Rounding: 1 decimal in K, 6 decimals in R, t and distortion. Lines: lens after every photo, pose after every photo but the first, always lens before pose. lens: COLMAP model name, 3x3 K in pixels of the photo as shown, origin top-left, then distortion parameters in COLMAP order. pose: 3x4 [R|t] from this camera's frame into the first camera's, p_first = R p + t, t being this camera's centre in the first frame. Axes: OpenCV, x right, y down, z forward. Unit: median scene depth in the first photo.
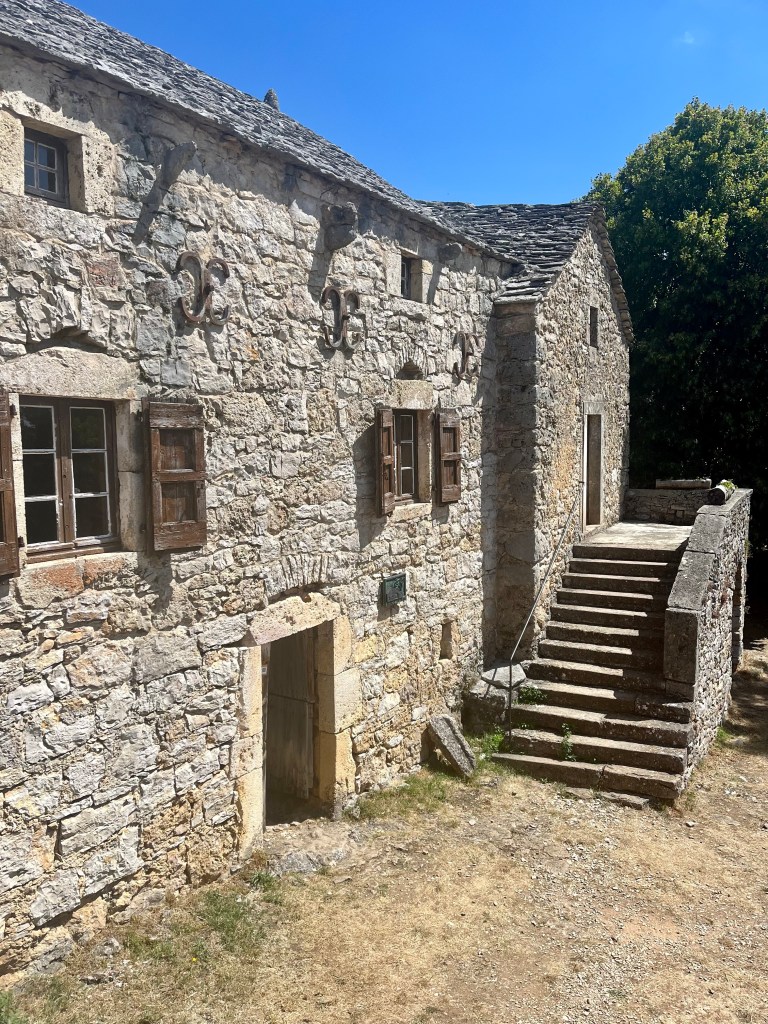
lens RADIAL K [[818.9, 0, 384.0], [0, 818.9, 512.0], [0, 0, 1]] dist [0.093310, -0.137711]
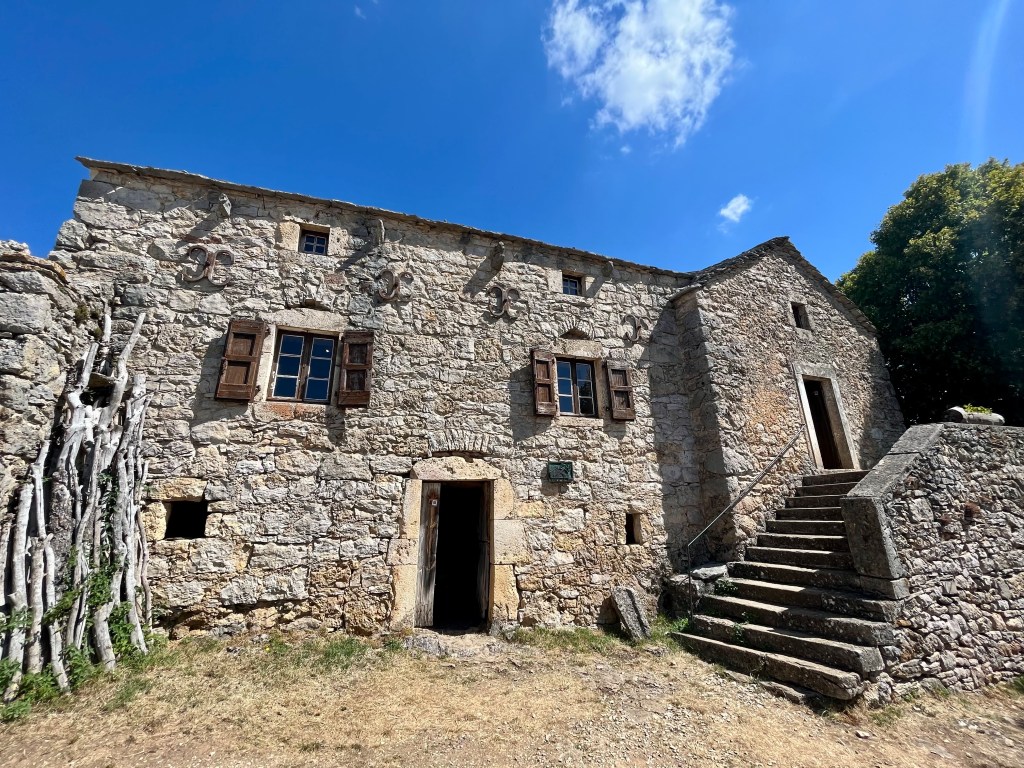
lens RADIAL K [[424.8, 0, 504.6], [0, 424.8, 377.0], [0, 0, 1]] dist [-0.001767, -0.000159]
pose [[0.776658, -0.193971, -0.599314, 0.510471], [-0.056005, 0.926379, -0.372404, 0.277255], [0.627427, 0.322795, 0.708617, 0.459635]]
